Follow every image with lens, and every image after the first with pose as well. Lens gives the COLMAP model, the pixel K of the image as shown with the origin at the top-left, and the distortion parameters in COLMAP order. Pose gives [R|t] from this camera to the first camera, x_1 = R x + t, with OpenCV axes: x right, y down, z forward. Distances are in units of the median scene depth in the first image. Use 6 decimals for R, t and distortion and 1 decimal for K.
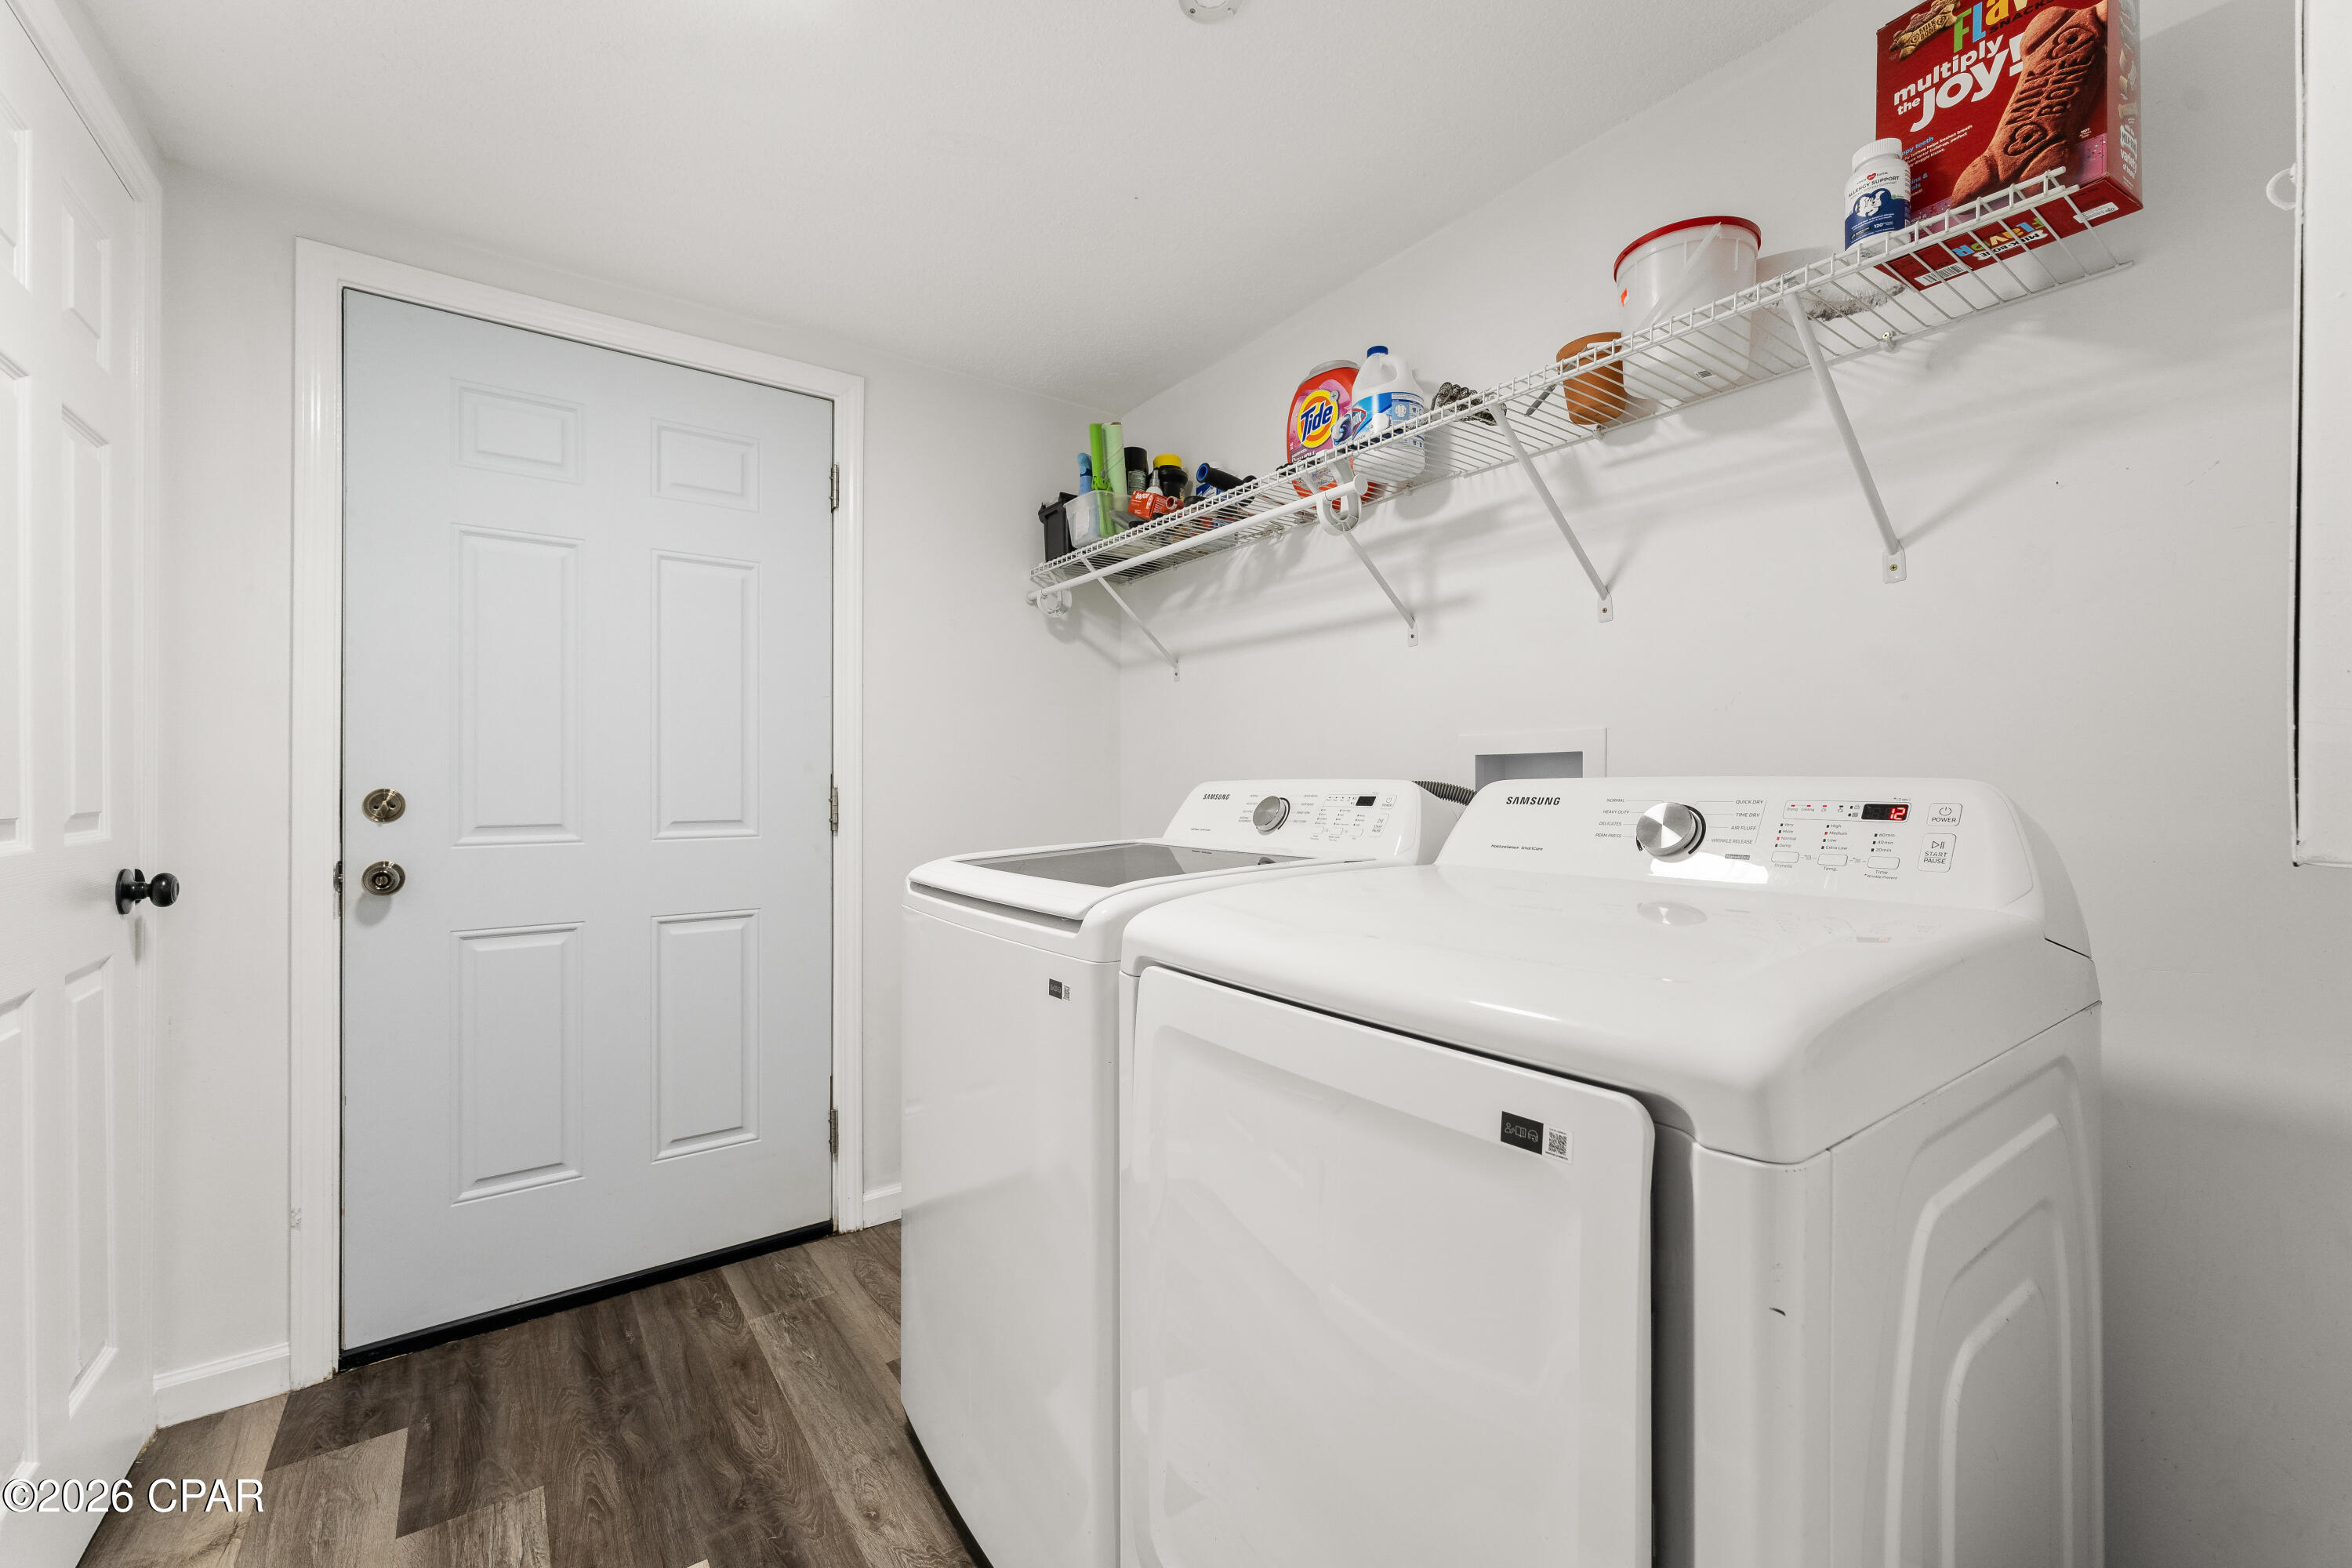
lens RADIAL K [[950.8, 0, 1176.0], [0, 950.8, 784.0], [0, 0, 1]] dist [-0.000178, -0.000091]
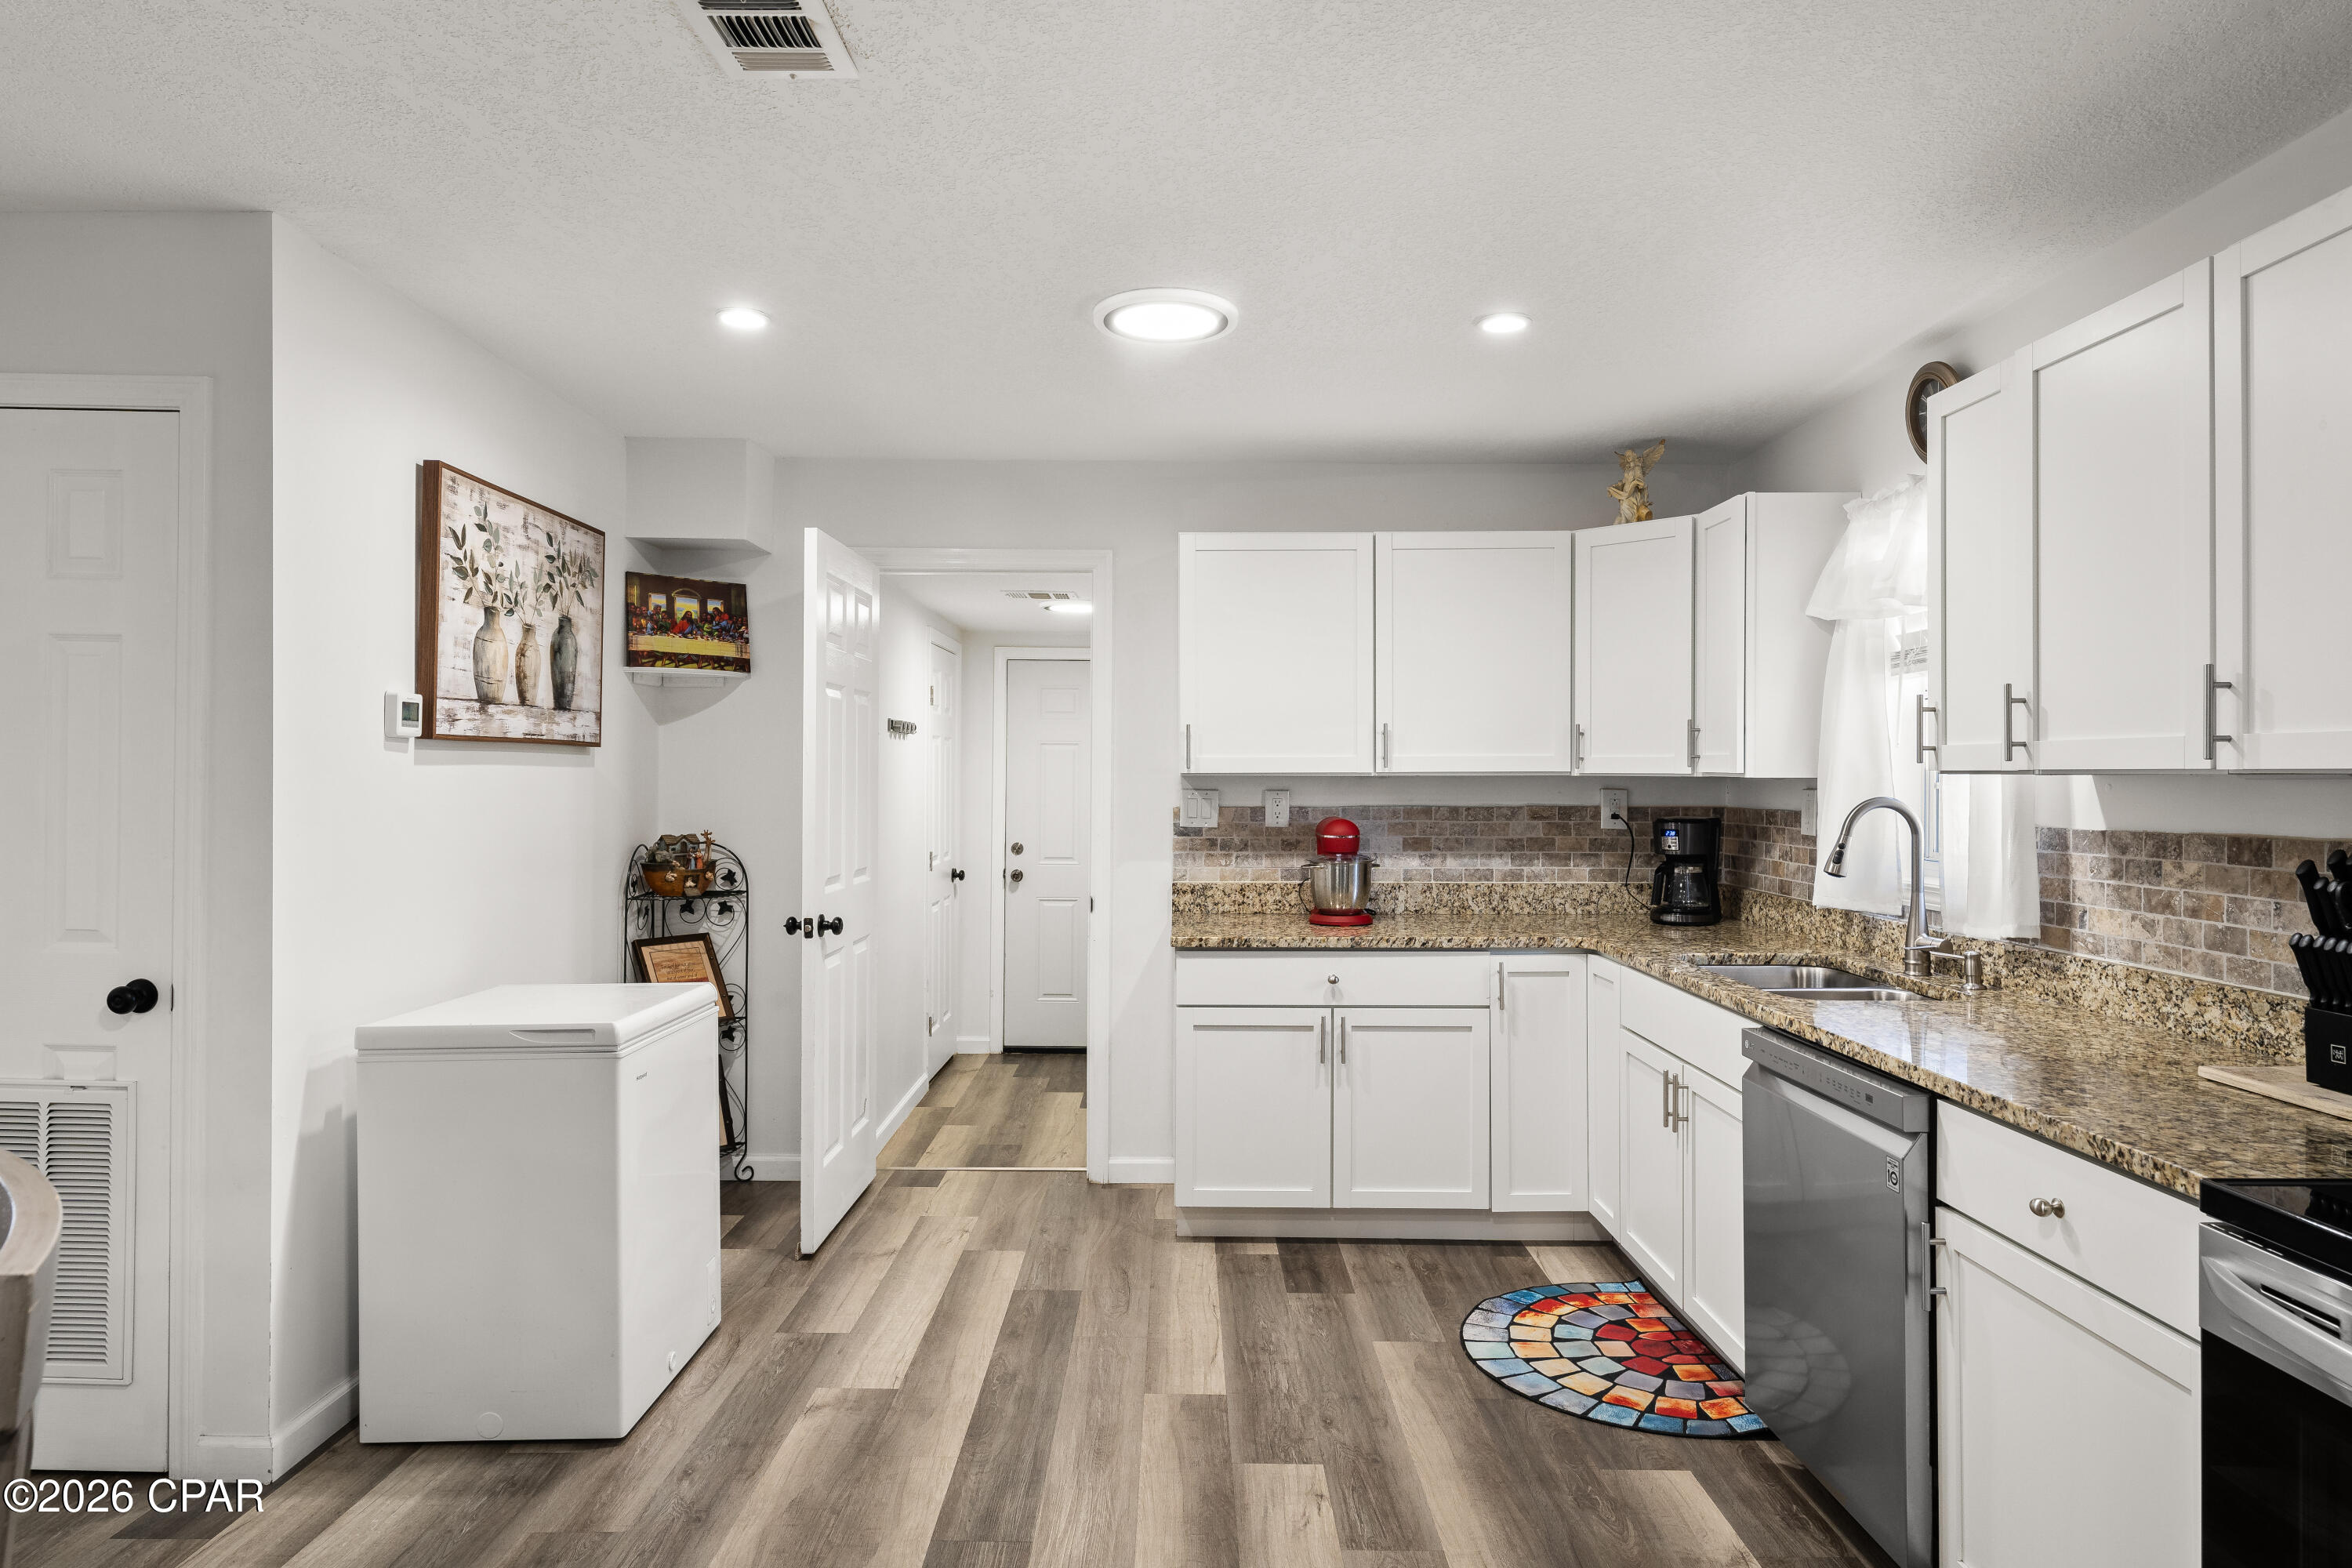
lens RADIAL K [[1384.3, 0, 1176.0], [0, 1384.3, 784.0], [0, 0, 1]] dist [0.004508, -0.002580]
pose [[0.807222, 0.012002, -0.590126, 1.809691], [-0.009535, 0.999928, 0.007294, -0.189655], [0.590171, -0.000260, 0.807278, -1.867629]]
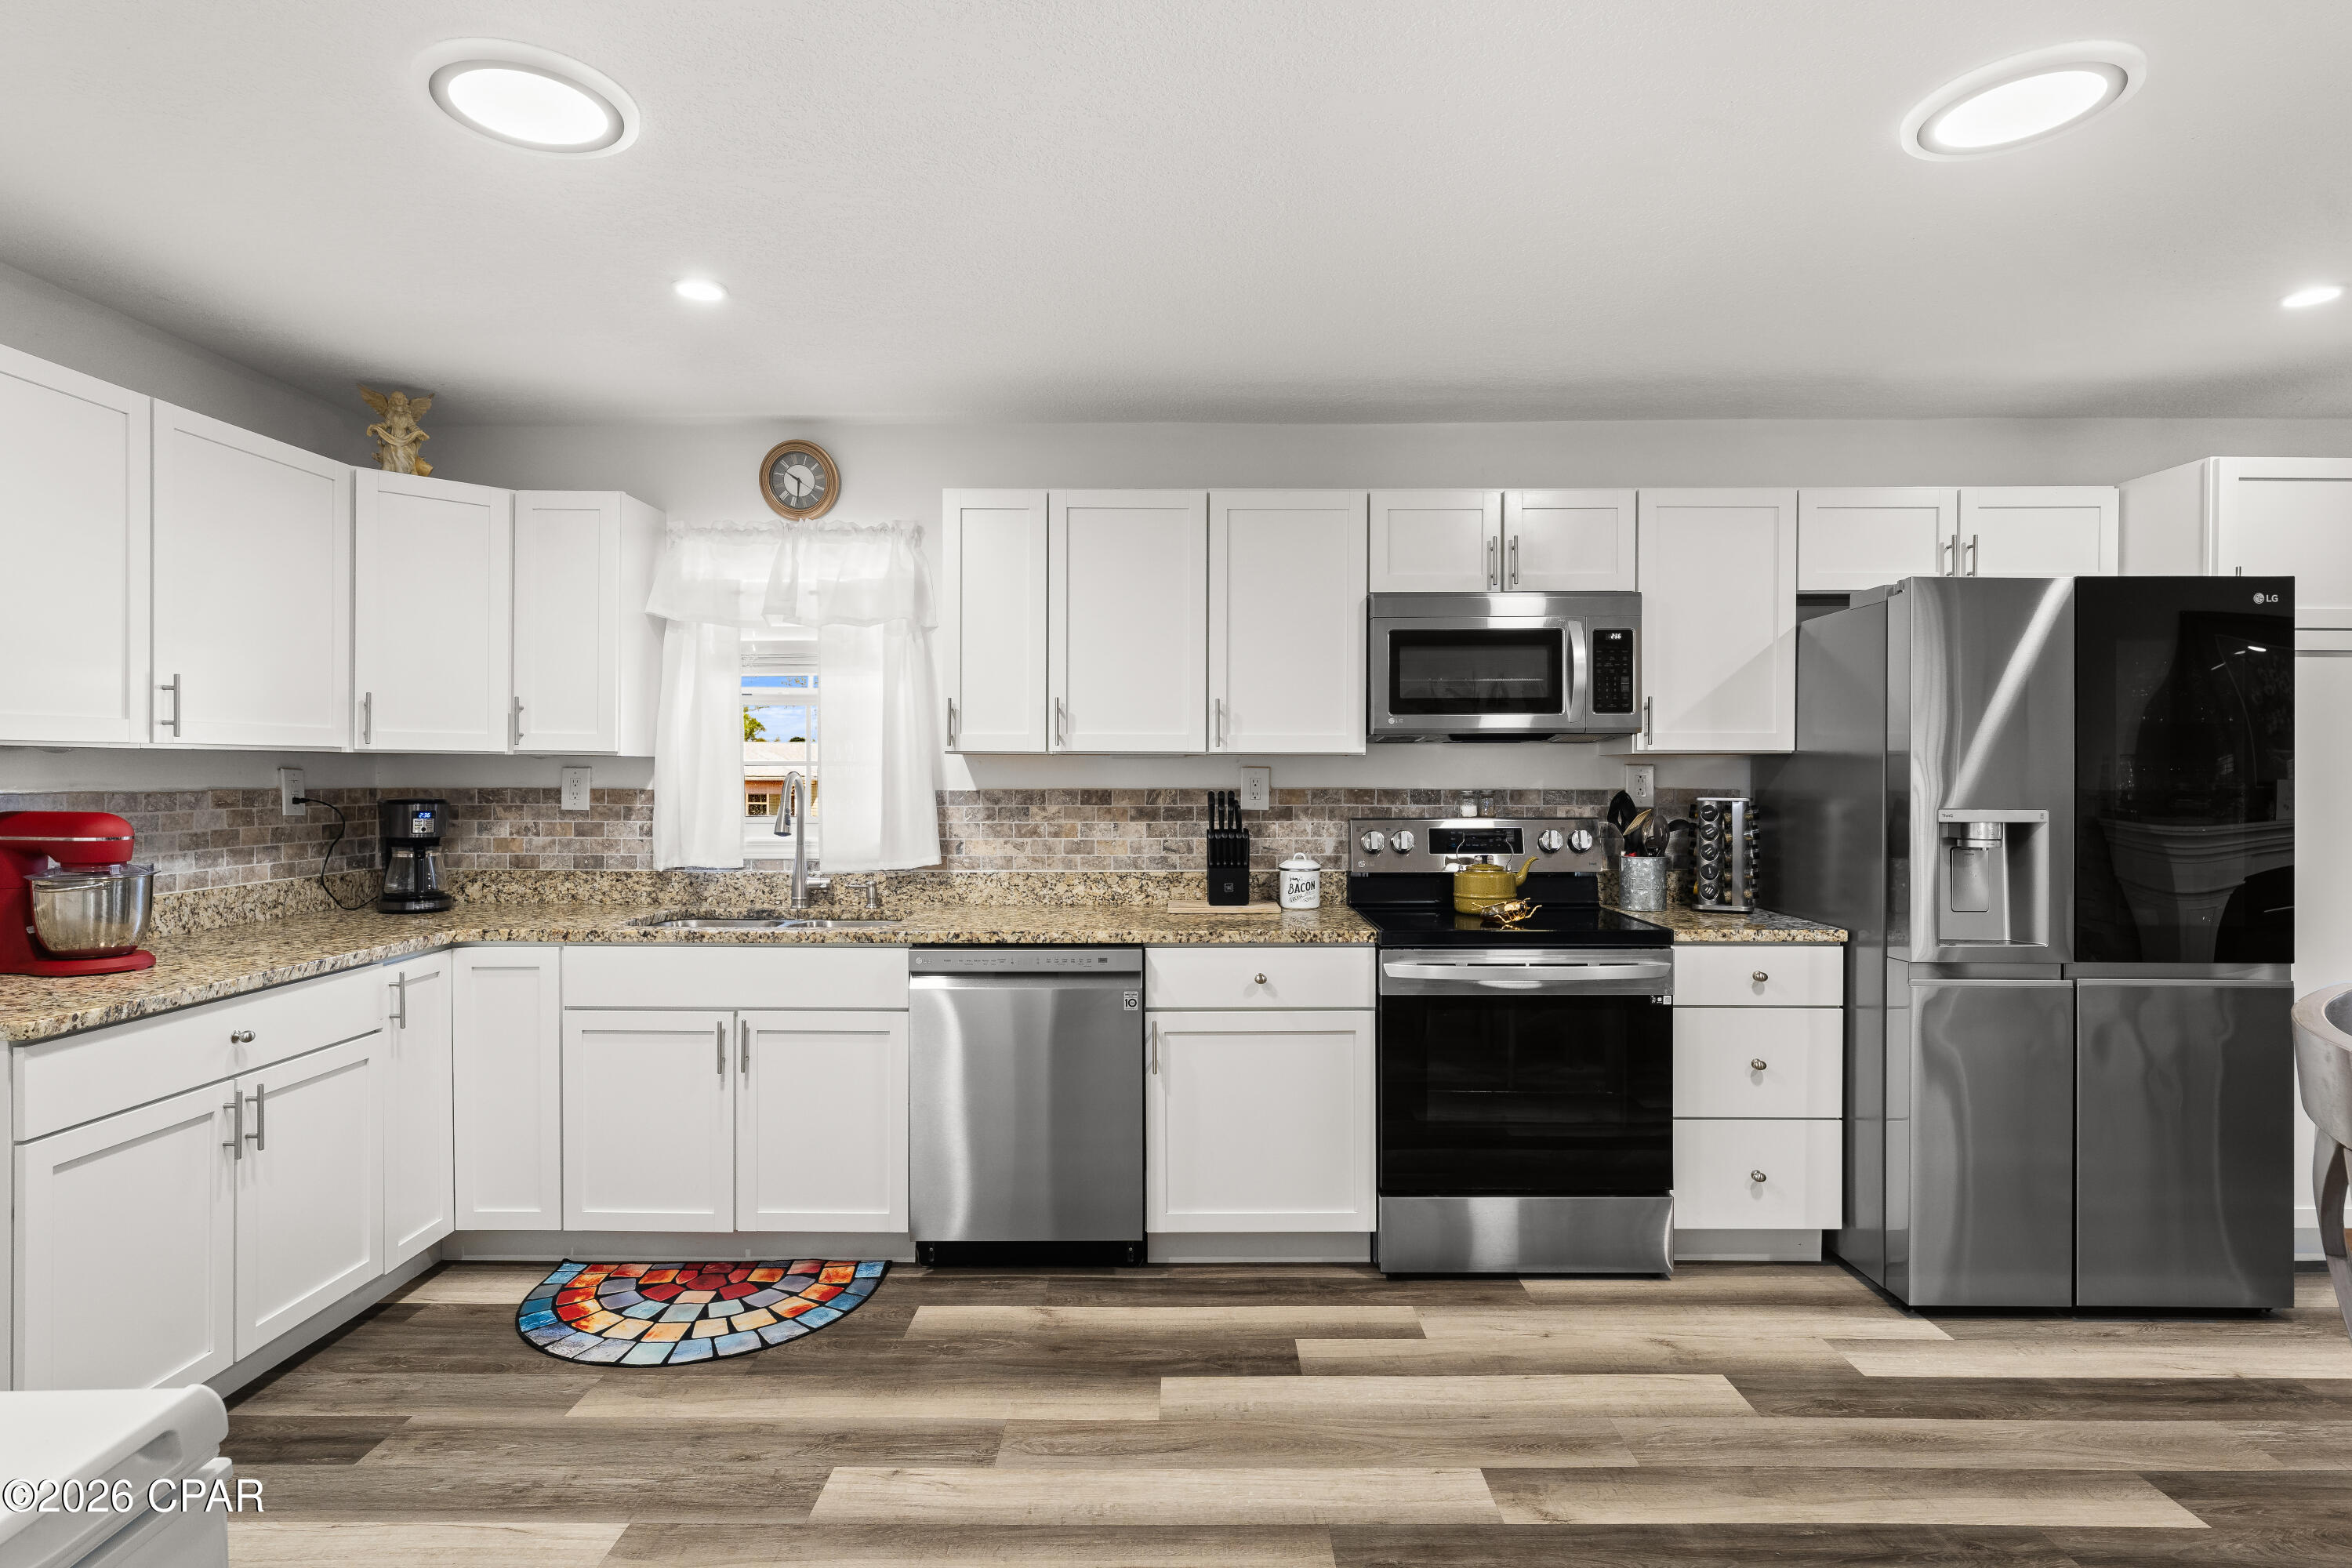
lens RADIAL K [[1236.5, 0, 1176.0], [0, 1236.5, 784.0], [0, 0, 1]] dist [-0.001135, 0.000248]
pose [[0.595809, 0.000876, 0.803126, 0.274254], [-0.003475, 0.999993, 0.001487, -0.154177], [-0.803119, -0.003676, 0.595808, -1.610932]]
